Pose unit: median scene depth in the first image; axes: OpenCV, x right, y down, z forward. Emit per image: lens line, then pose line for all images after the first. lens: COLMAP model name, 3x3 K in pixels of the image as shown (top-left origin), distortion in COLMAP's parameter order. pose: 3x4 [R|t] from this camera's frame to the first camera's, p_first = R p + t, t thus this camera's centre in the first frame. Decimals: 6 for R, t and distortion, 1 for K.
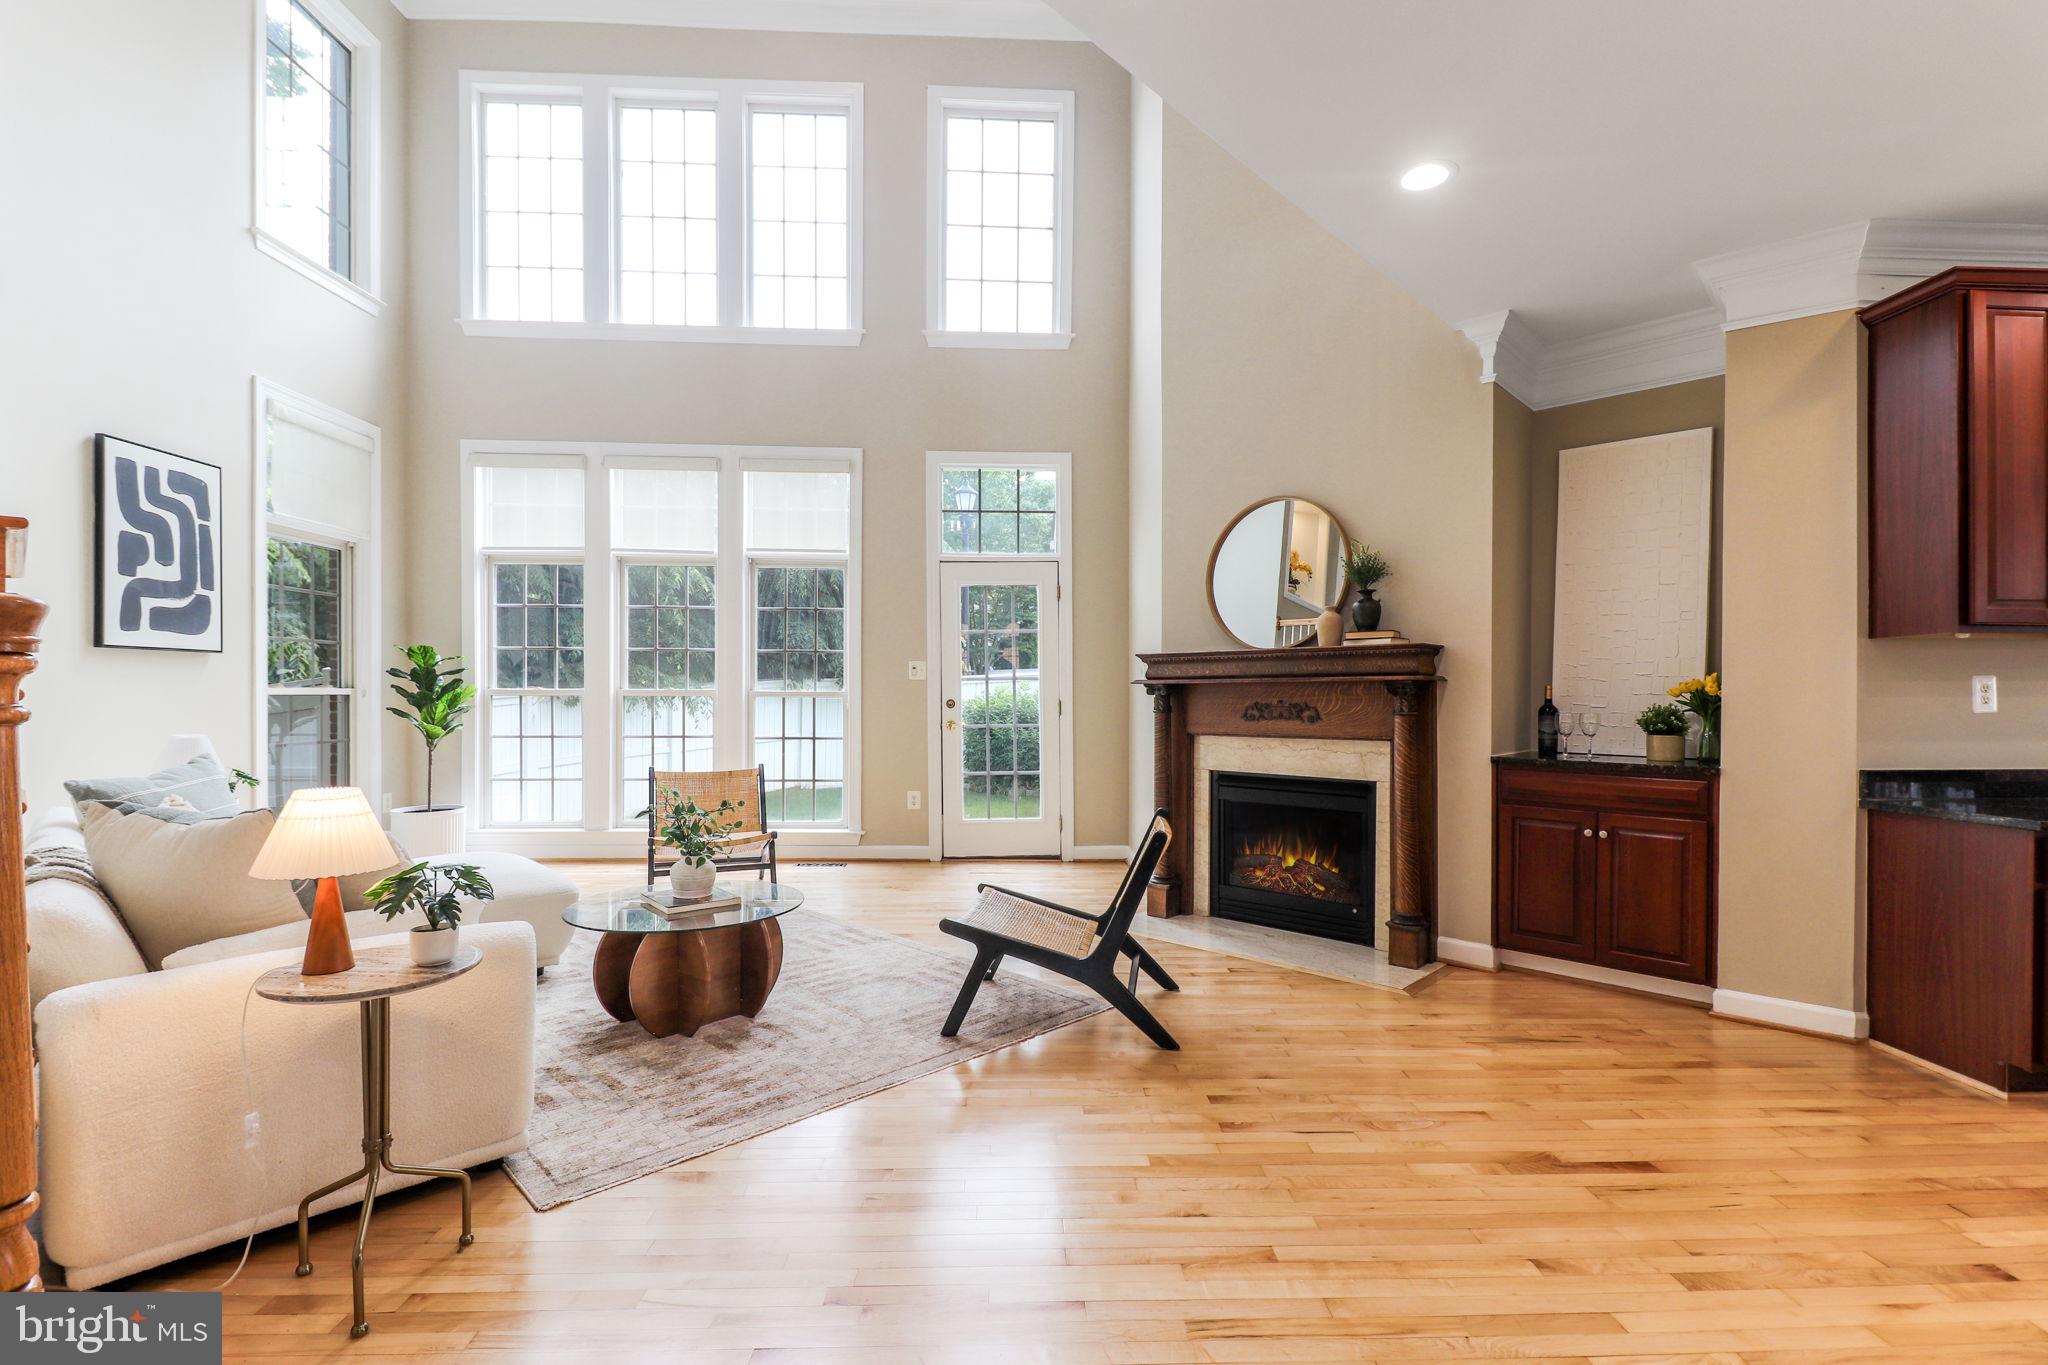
lens RADIAL K [[947.2, 0, 1049.7], [0, 947.2, 696.6], [0, 0, 1]] dist [0.003905, -0.002943]
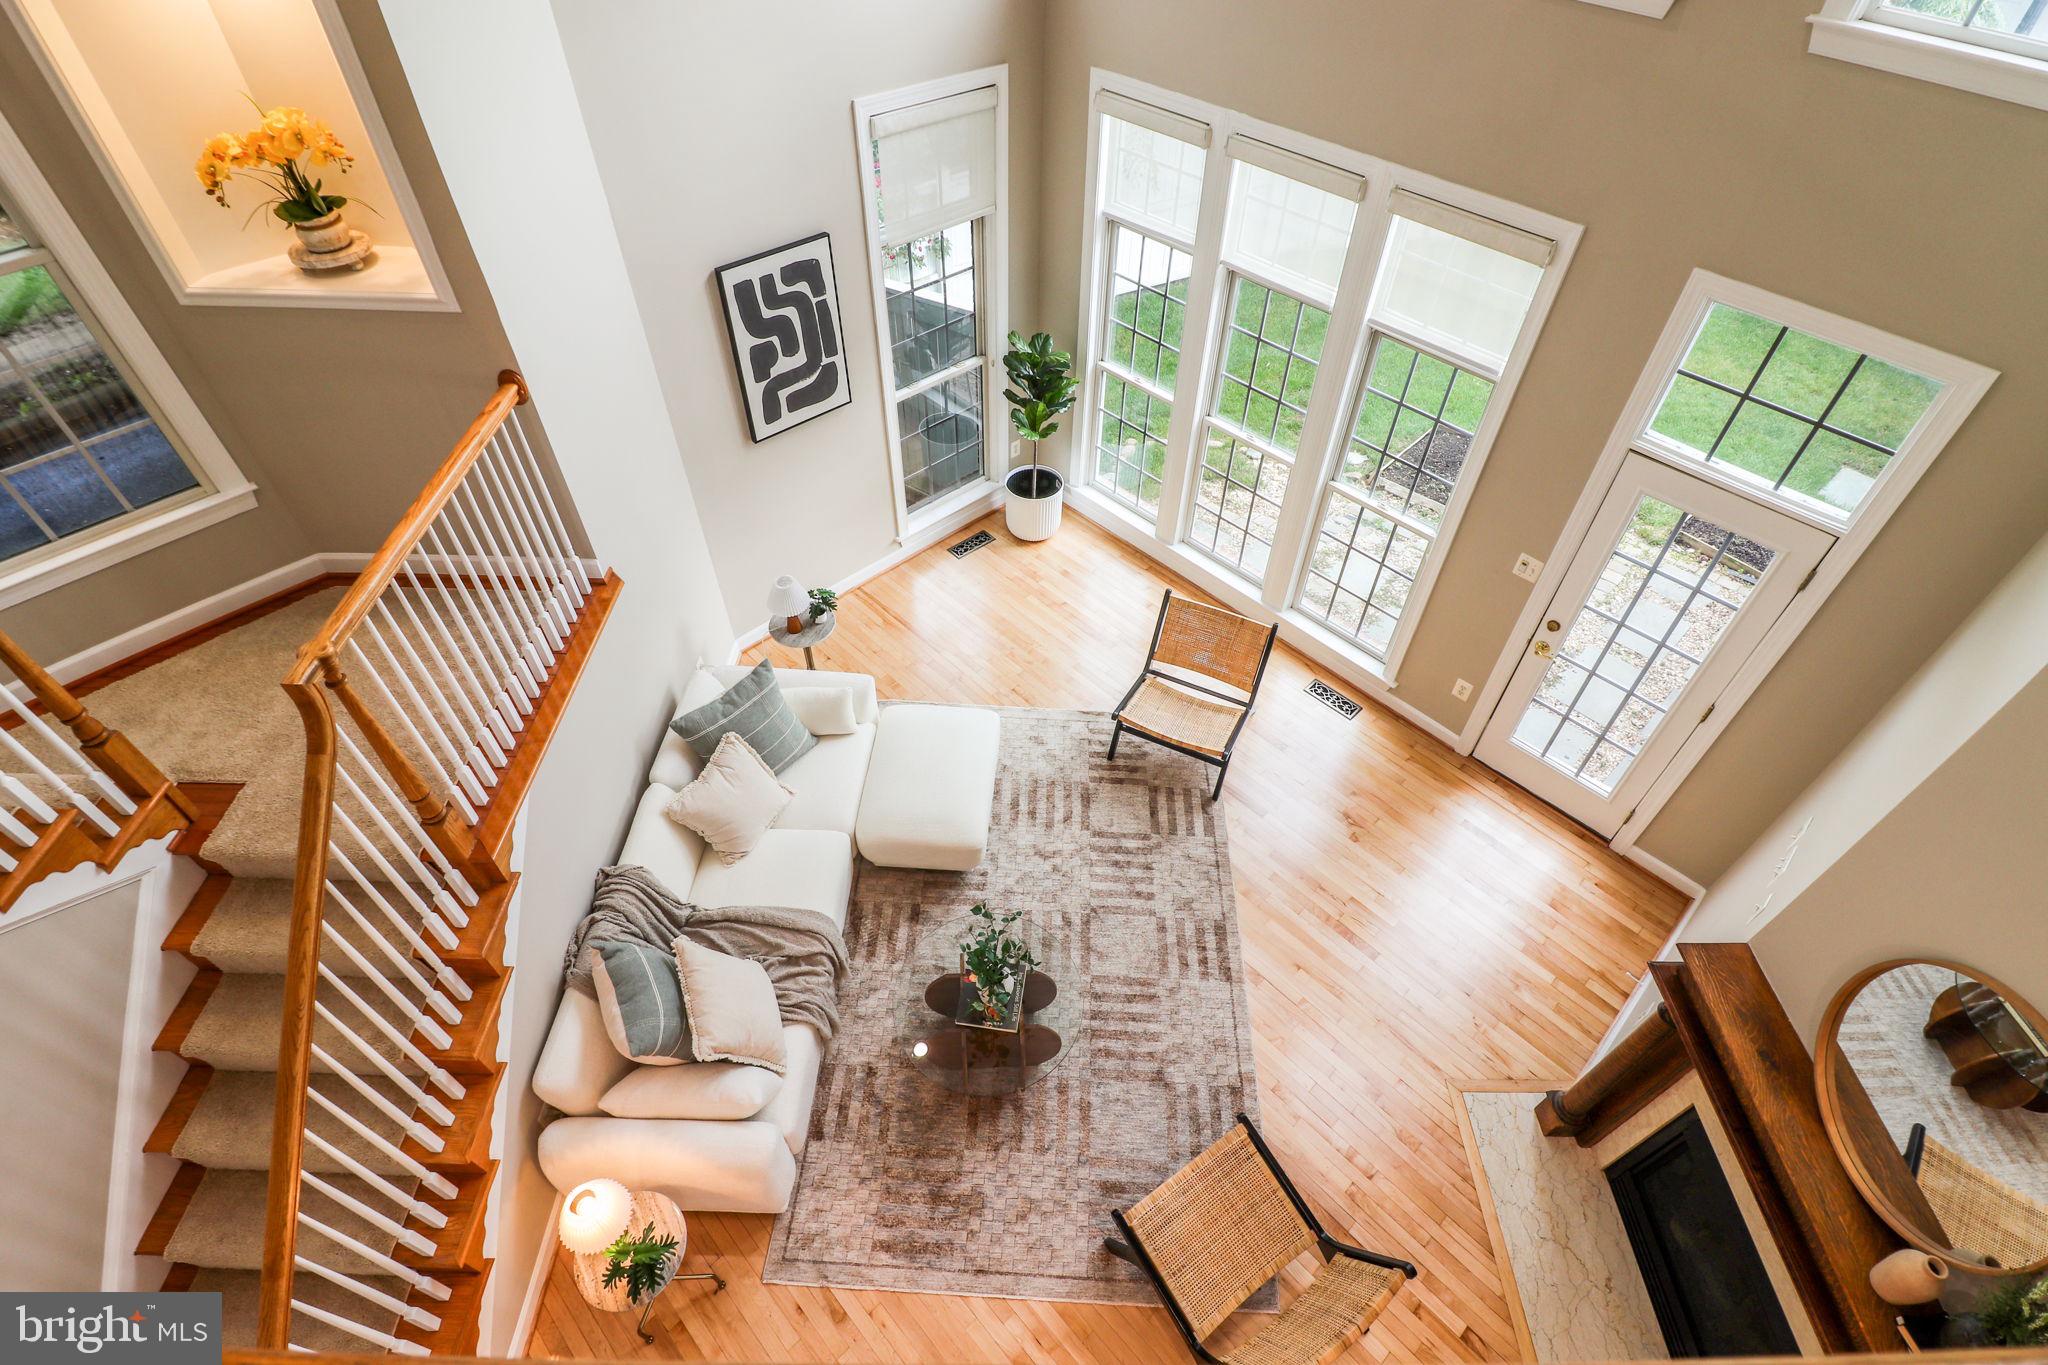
lens RADIAL K [[981.4, 0, 1042.9], [0, 981.4, 679.8], [0, 0, 1]] dist [0.012004, -0.002780]
pose [[0.669957, 0.547415, -0.501492, 0.045810], [-0.026192, 0.692508, 0.720934, -0.698115], [0.741938, -0.469860, 0.478289, 0.480051]]
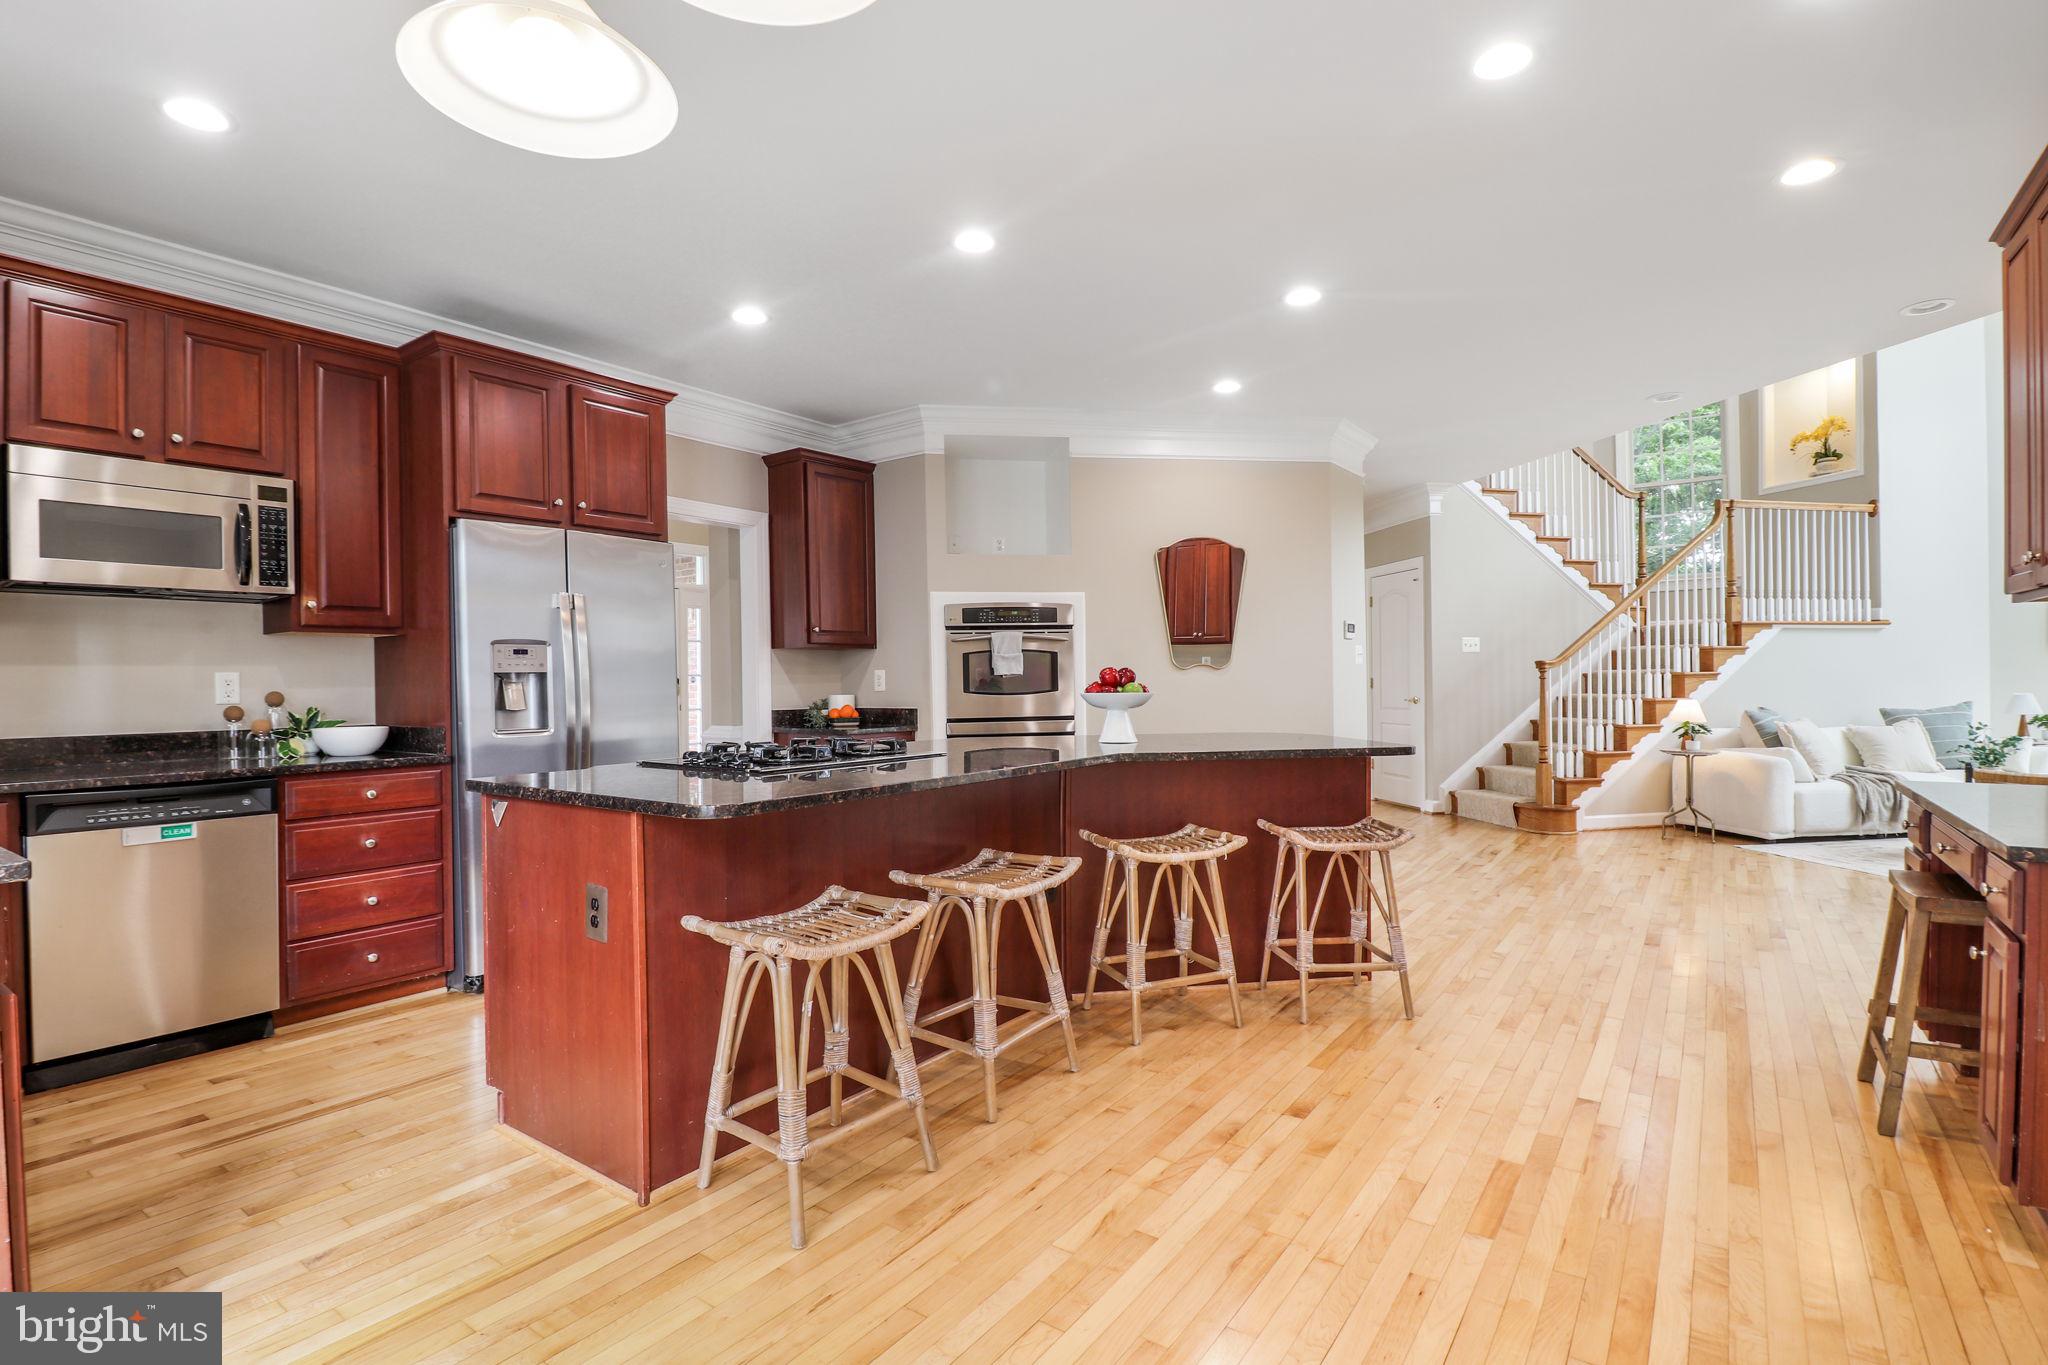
lens RADIAL K [[981.4, 0, 1021.0], [0, 981.4, 697.6], [0, 0, 1]] dist [0.012004, -0.002780]
pose [[-0.587758, 0.018324, -0.808829, 1.518947], [0.001973, 0.999773, 0.021217, 0.001378], [0.809034, 0.010875, -0.587661, 0.462666]]
